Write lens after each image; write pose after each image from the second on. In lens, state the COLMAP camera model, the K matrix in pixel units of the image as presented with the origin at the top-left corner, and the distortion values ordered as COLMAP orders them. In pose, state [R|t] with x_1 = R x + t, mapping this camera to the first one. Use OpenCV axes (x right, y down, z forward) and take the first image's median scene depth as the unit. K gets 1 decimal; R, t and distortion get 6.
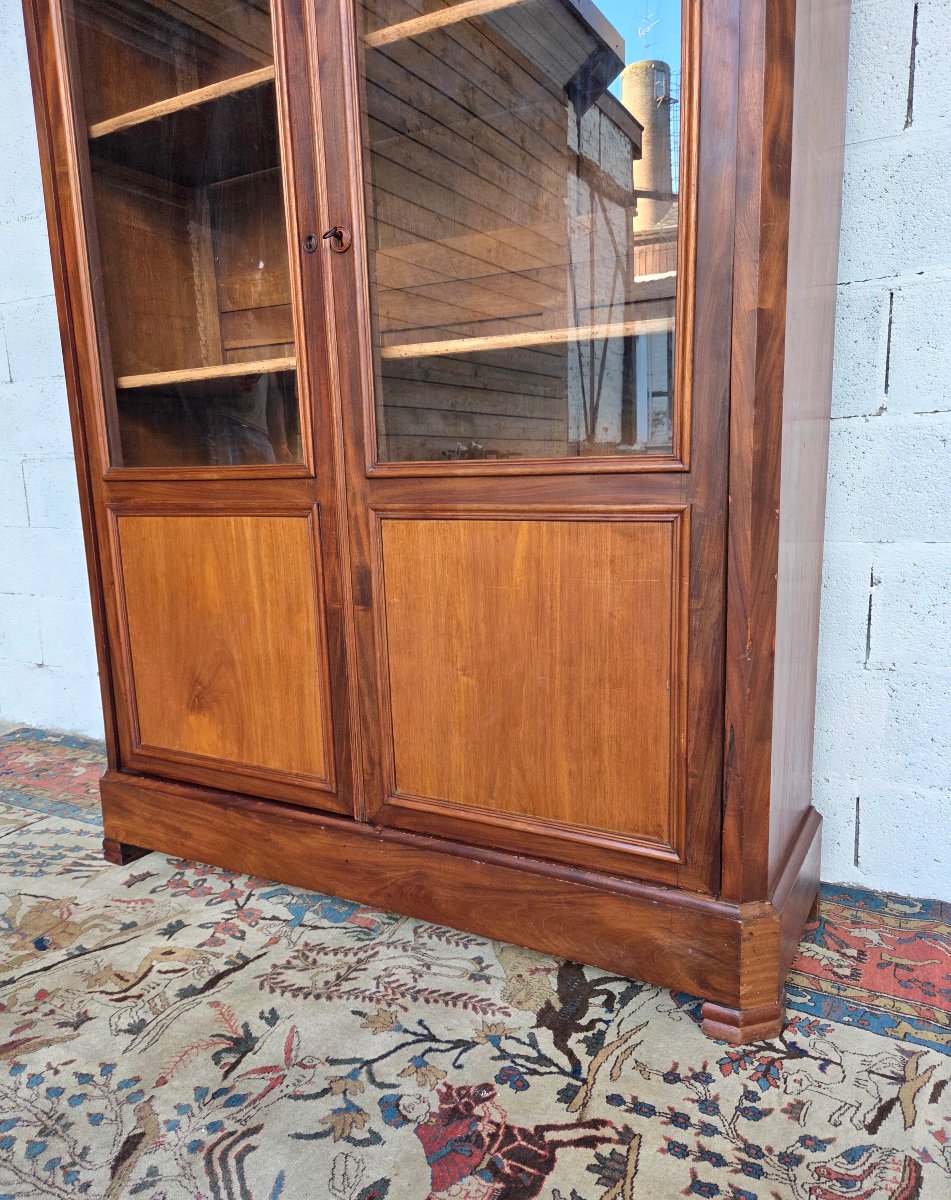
lens RADIAL K [[861.0, 0, 489.4], [0, 861.0, 627.3], [0, 0, 1]] dist [0.055700, -0.044614]
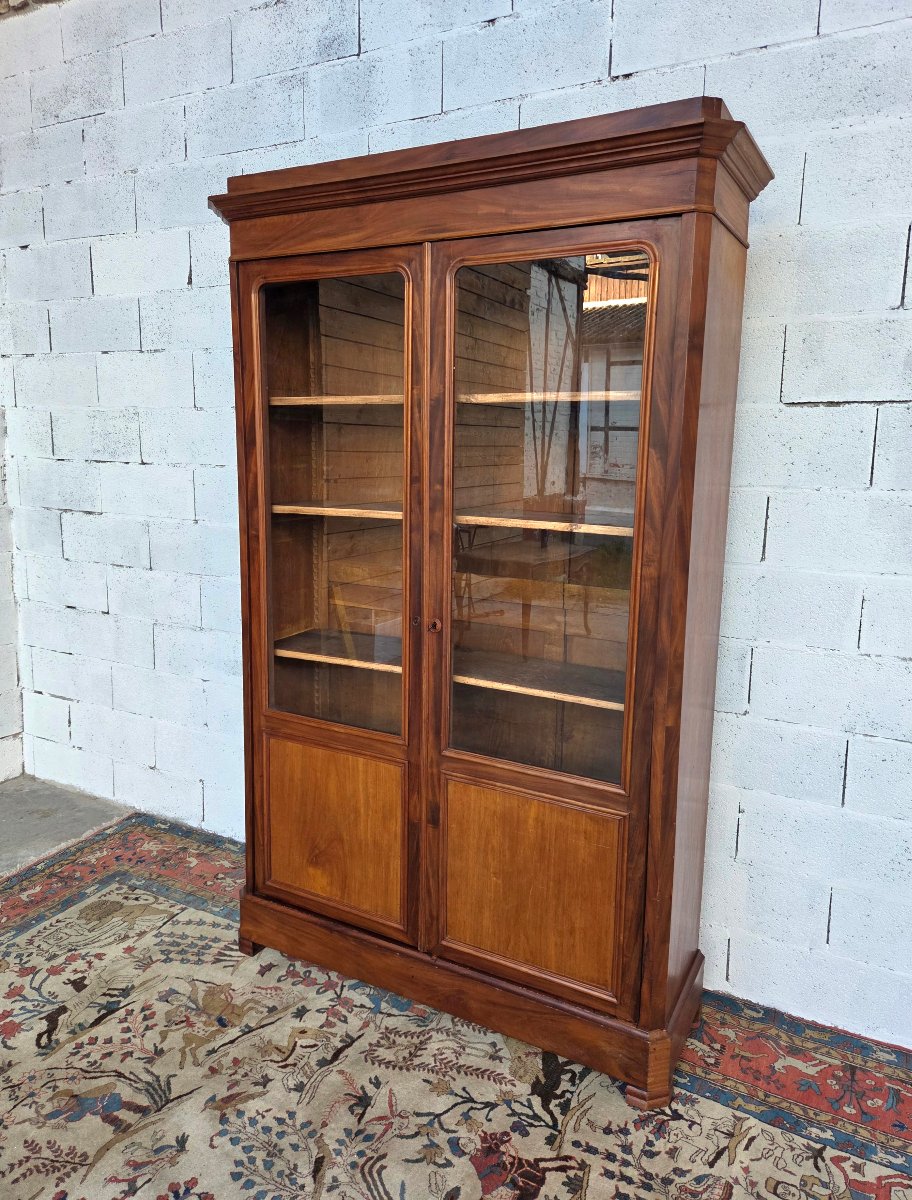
lens RADIAL K [[830.6, 0, 467.5], [0, 830.6, 580.7], [0, 0, 1]] dist [0.062146, -0.049748]
pose [[0.998744, 0.042761, 0.026106, -0.153080], [-0.042237, 0.998901, -0.020295, -0.500990], [-0.026945, 0.019167, 0.999453, -0.668557]]
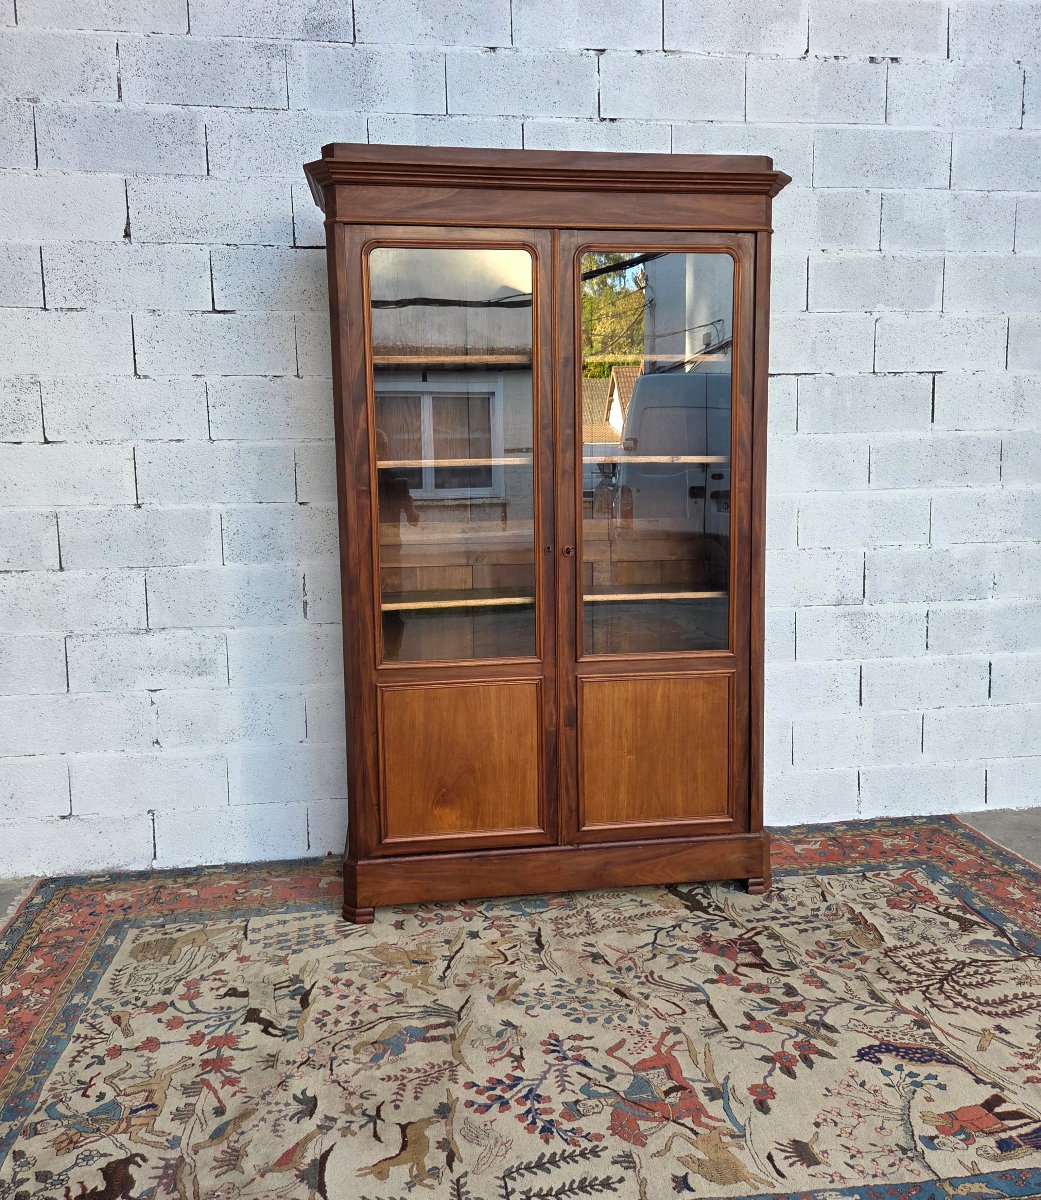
lens RADIAL K [[936.0, 0, 524.8], [0, 936.0, 581.1], [0, 0, 1]] dist [0.068454, -0.060184]
pose [[0.802088, -0.047409, 0.595321, -1.563738], [0.102917, 0.992903, -0.059592, -0.251336], [-0.588271, 0.109067, 0.801275, -0.699086]]
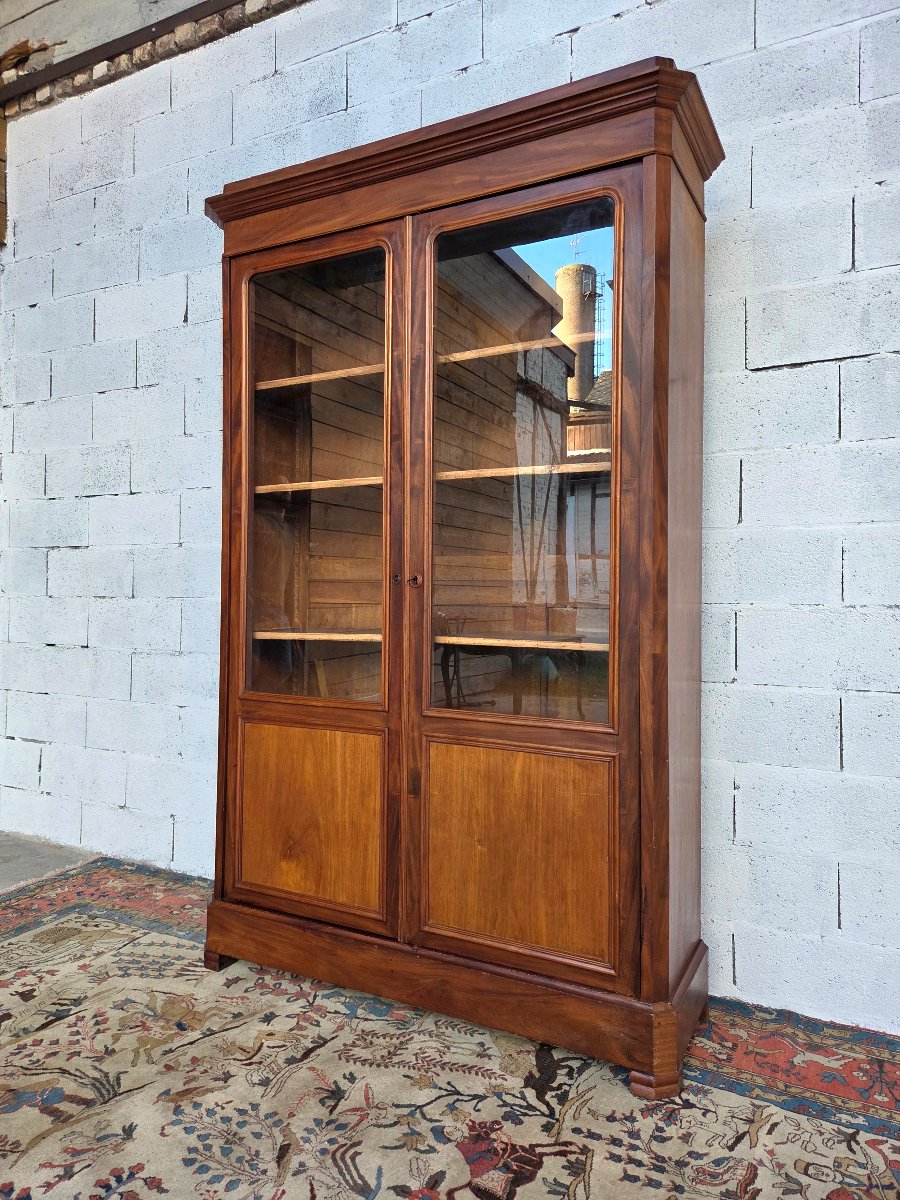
lens RADIAL K [[809.7, 0, 452.3], [0, 809.7, 582.5], [0, 0, 1]] dist [0.061057, -0.049339]
pose [[0.999030, 0.037045, 0.023794, -0.135610], [-0.031668, 0.980047, -0.196226, -0.125536], [-0.030589, 0.195282, 0.980270, -0.582278]]
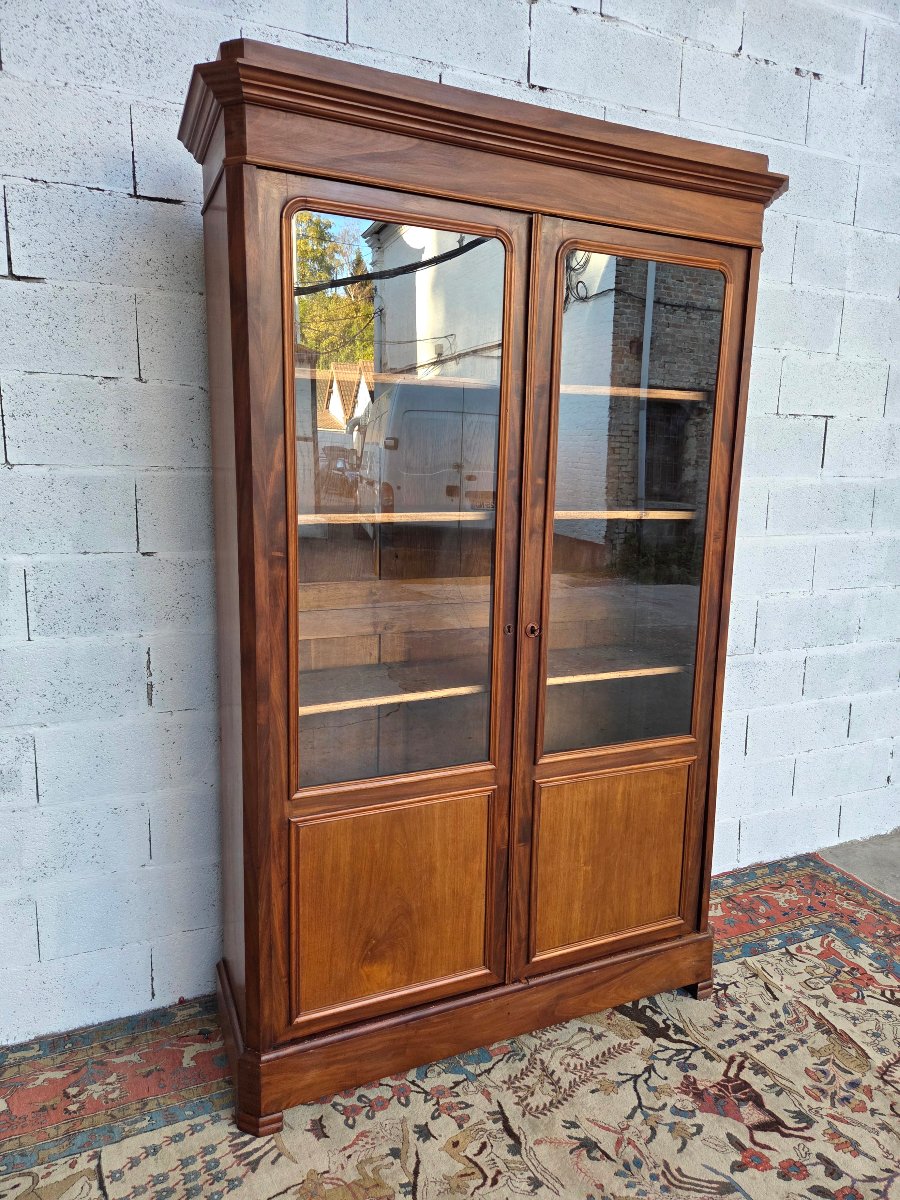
lens RADIAL K [[809.7, 0, 464.9], [0, 809.7, 593.2], [0, 0, 1]] dist [0.061057, -0.049339]
pose [[0.600047, -0.086763, 0.795246, -1.445803], [0.108206, 0.993768, 0.026775, -0.565152], [-0.792613, 0.069984, 0.605696, 0.169582]]
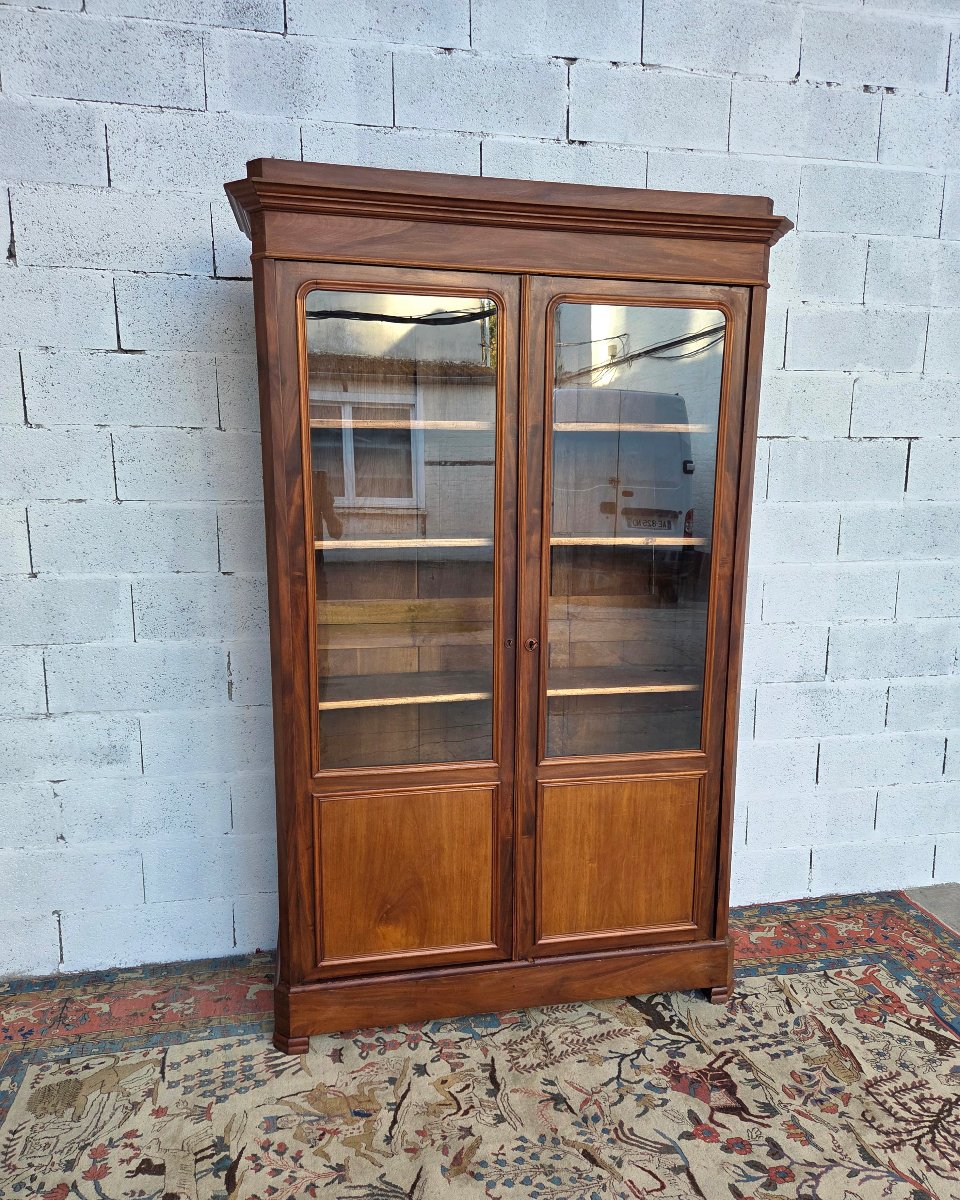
lens RADIAL K [[863.1, 0, 498.1], [0, 863.1, 633.6], [0, 0, 1]] dist [0.060036, -0.046072]
pose [[0.760070, -0.081158, 0.644753, -1.384484], [0.090340, 0.995733, 0.018839, -0.504926], [-0.643531, 0.043928, 0.764158, -0.341887]]
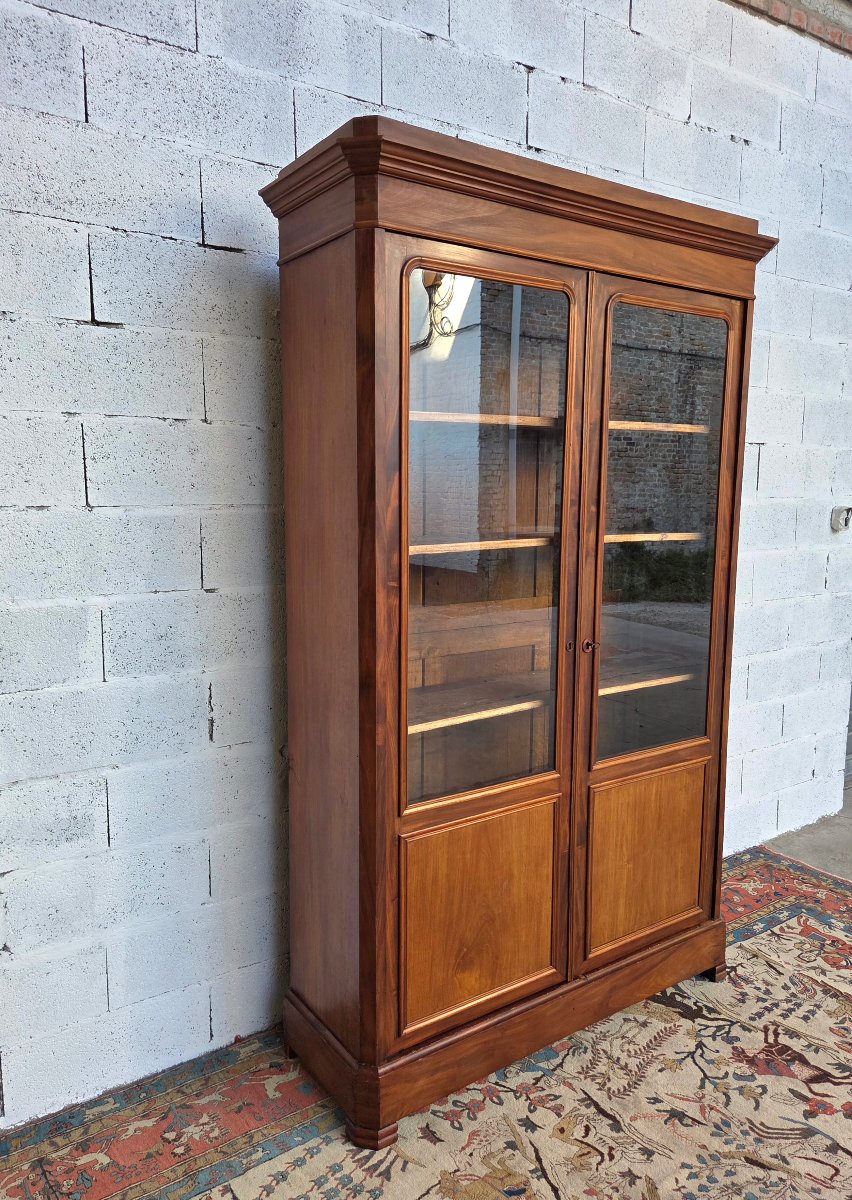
lens RADIAL K [[848.8, 0, 398.8], [0, 848.8, 599.5], [0, 0, 1]] dist [0.062493, -0.053007]
pose [[0.463683, -0.085115, 0.881903, -1.863617], [0.148724, 0.988729, 0.017230, -0.622120], [-0.873430, 0.123170, 0.471115, 0.502980]]
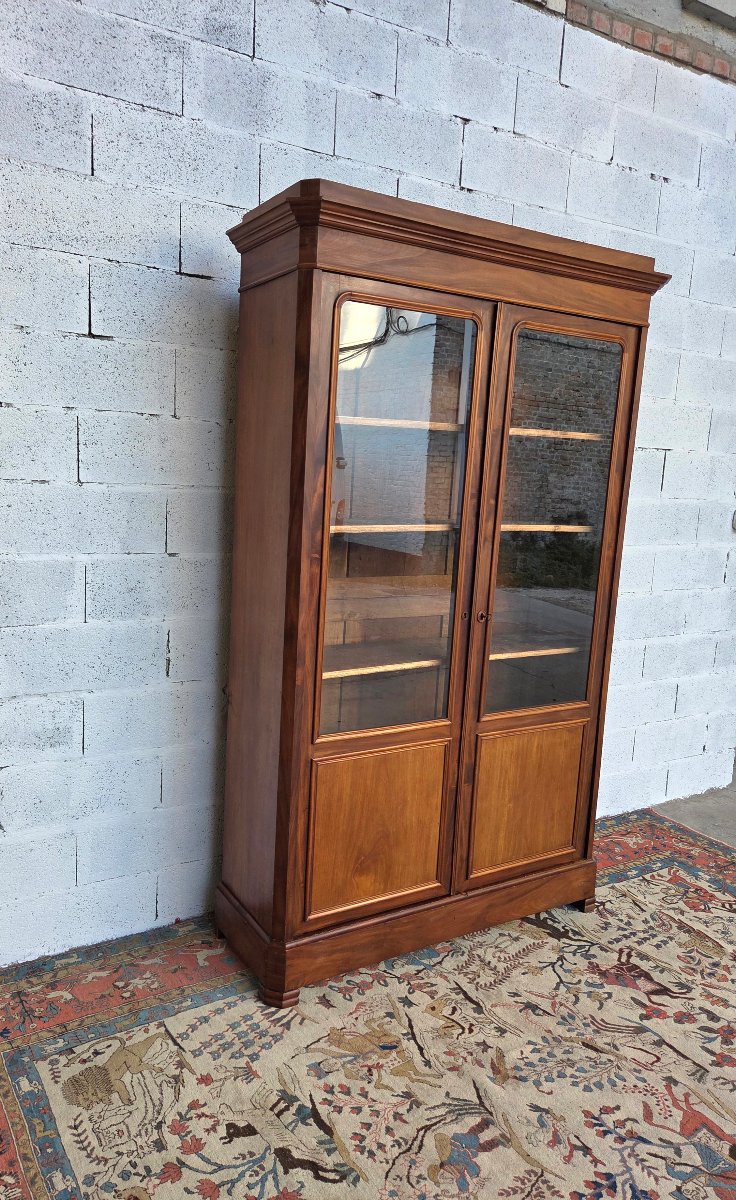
lens RADIAL K [[806.4, 0, 299.4], [0, 806.4, 590.7], [0, 0, 1]] dist [0.065388, -0.053212]
pose [[0.530283, -0.073918, 0.844592, -2.054236], [0.098458, 0.994821, 0.025249, -0.597407], [-0.842085, 0.069768, 0.534814, 0.312033]]
